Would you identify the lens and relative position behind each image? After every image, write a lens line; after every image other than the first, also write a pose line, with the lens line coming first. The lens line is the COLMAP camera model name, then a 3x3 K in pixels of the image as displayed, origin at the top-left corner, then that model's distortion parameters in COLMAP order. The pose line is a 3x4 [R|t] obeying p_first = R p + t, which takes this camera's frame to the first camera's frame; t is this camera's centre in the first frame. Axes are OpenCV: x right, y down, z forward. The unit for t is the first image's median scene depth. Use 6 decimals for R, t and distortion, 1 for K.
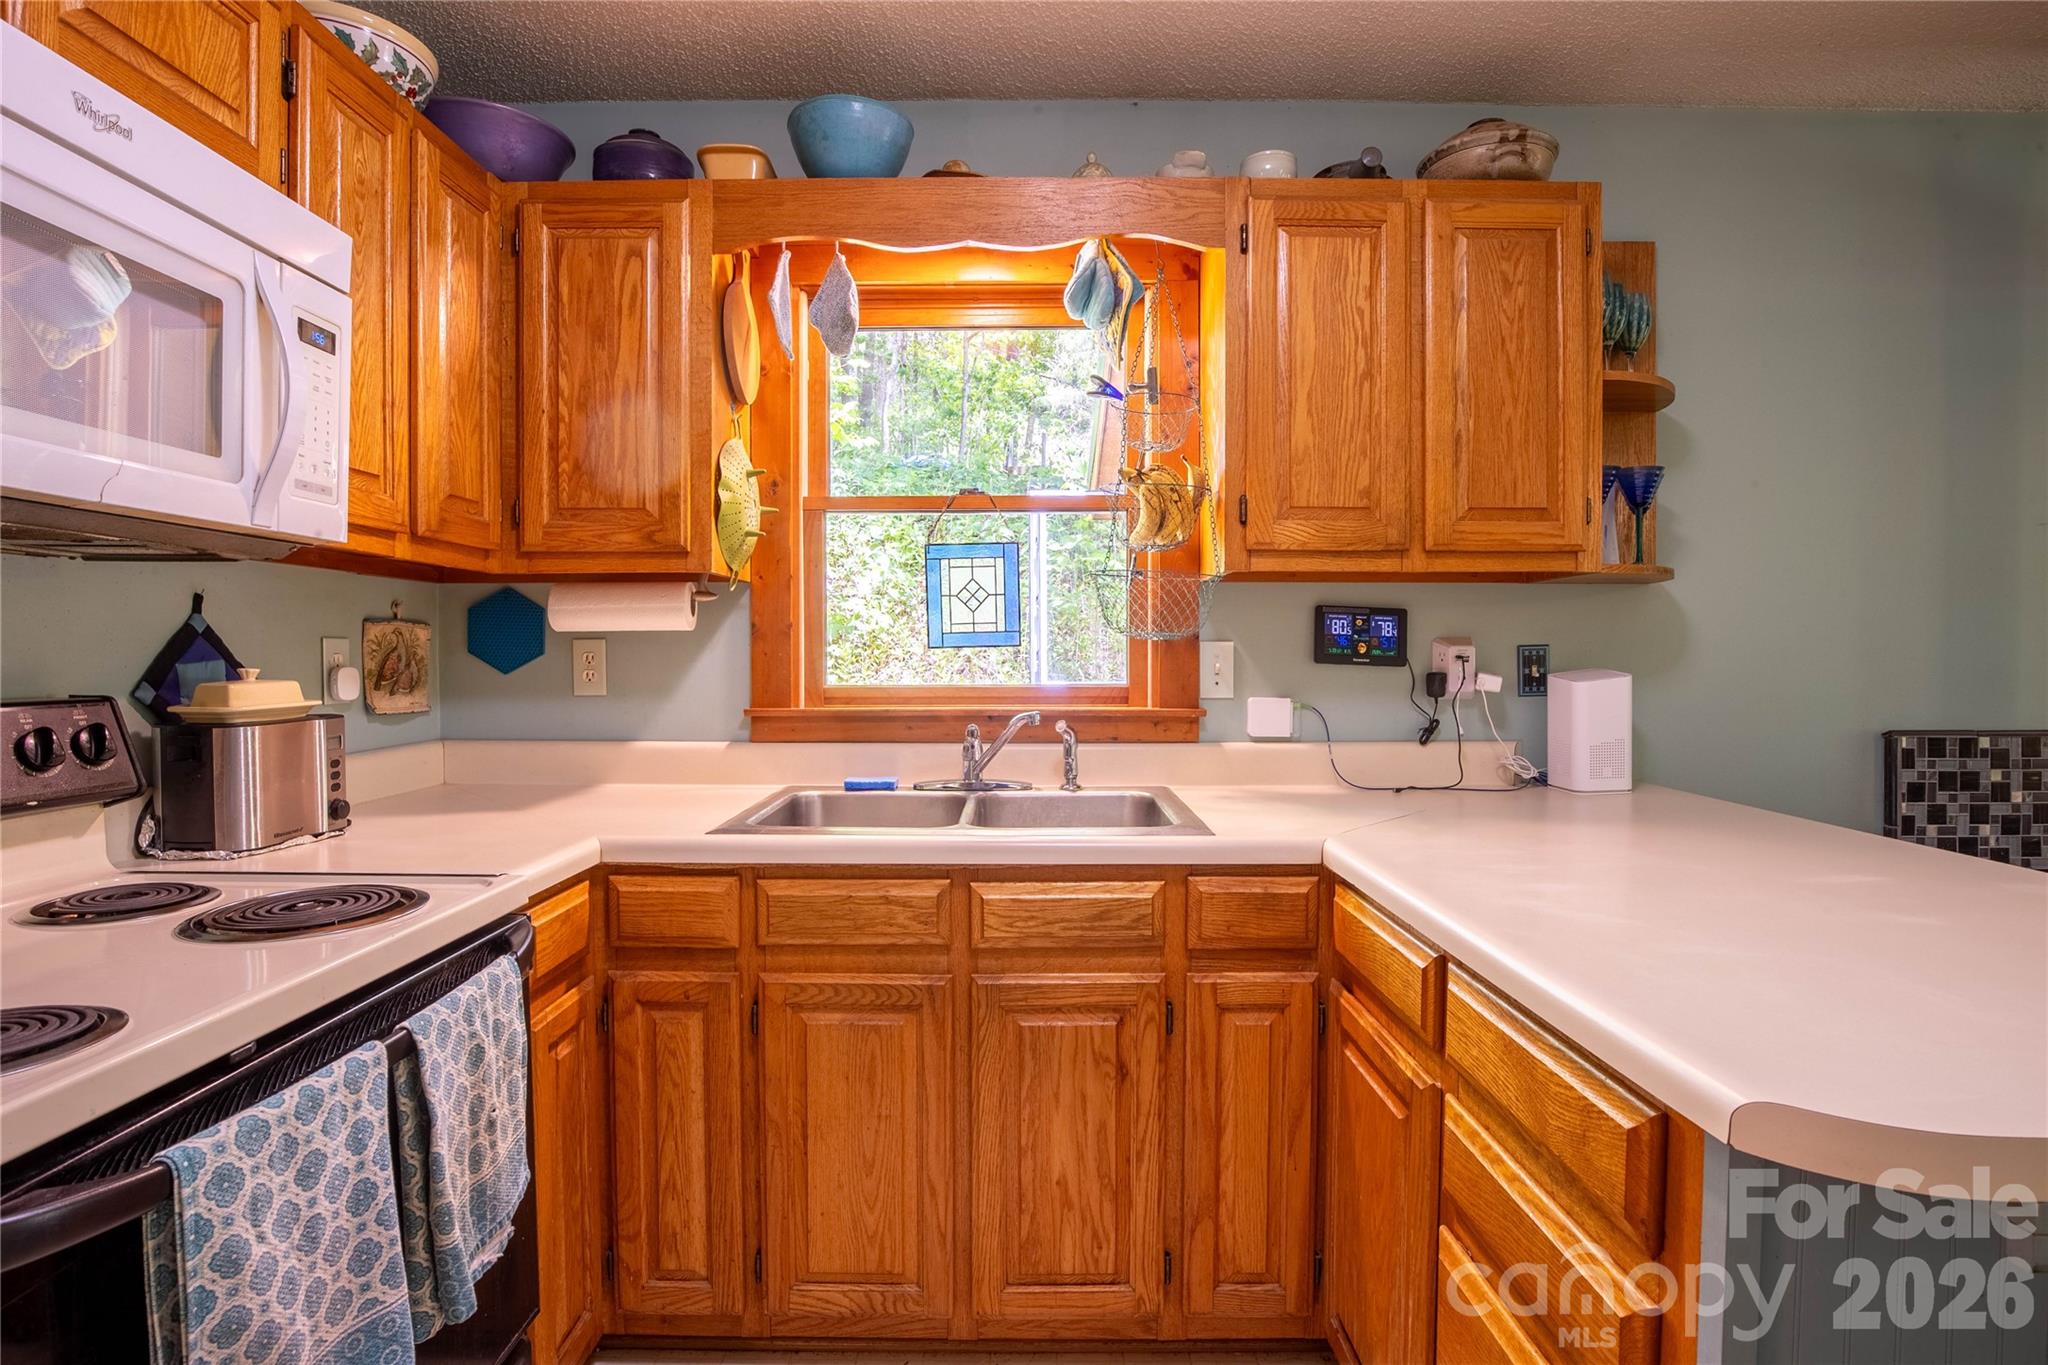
lens RADIAL K [[980.4, 0, 1031.6], [0, 980.4, 683.3], [0, 0, 1]] dist [-0.038449, 0.010511]
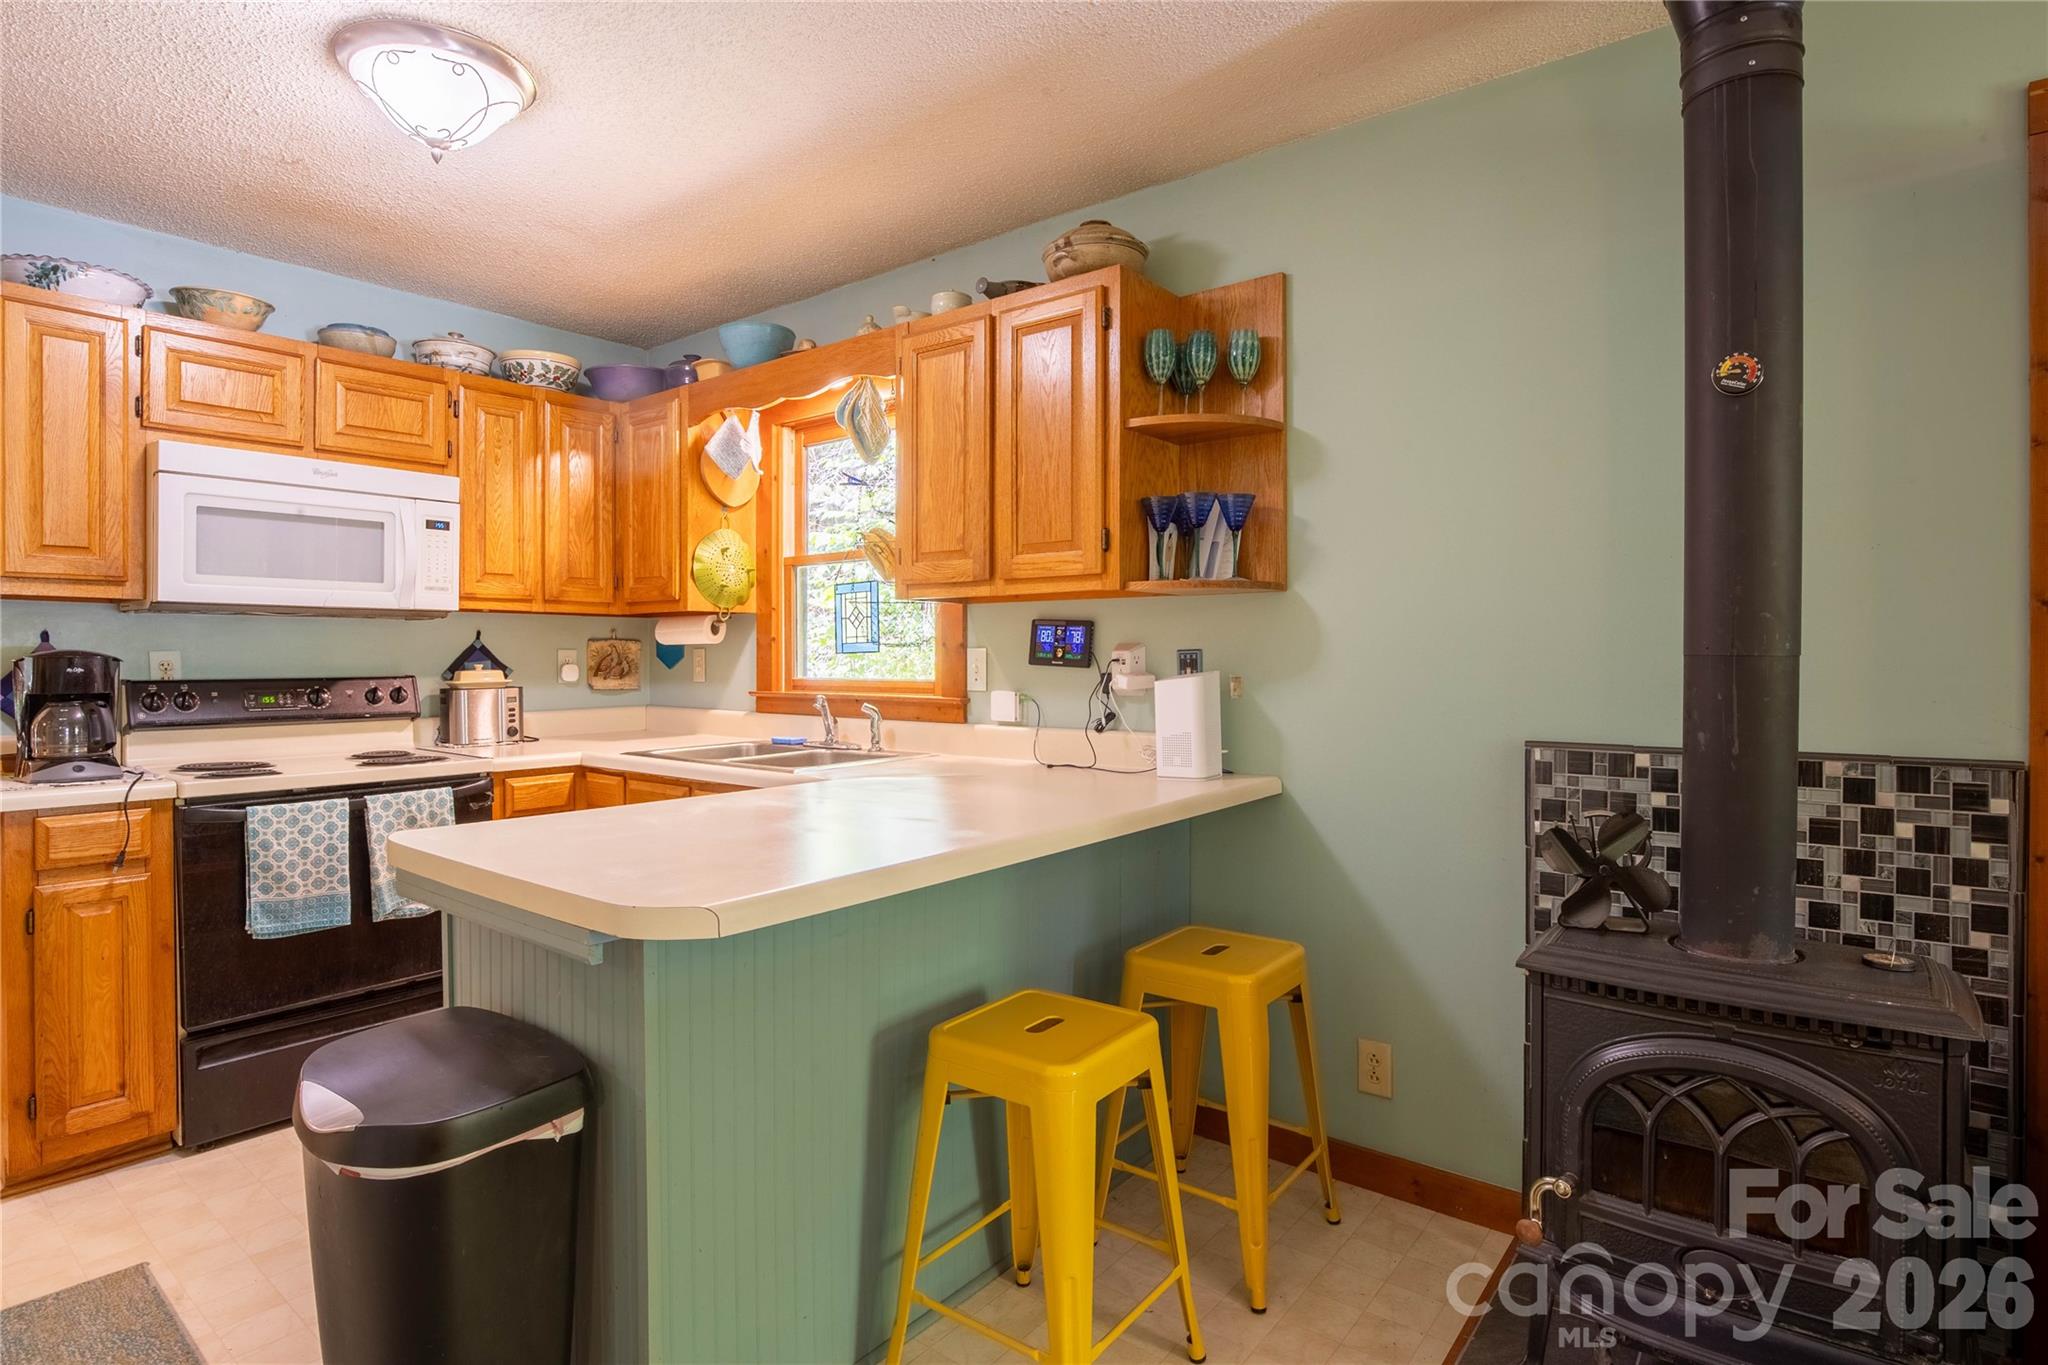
lens RADIAL K [[1036.9, 0, 1069.2], [0, 1036.9, 667.8], [0, 0, 1]] dist [-0.031209, 0.011409]
pose [[0.799973, 0.006206, -0.600004, 1.256053], [-0.015496, 0.999827, -0.010319, -0.003703], [0.599836, 0.017553, 0.799931, -0.056163]]
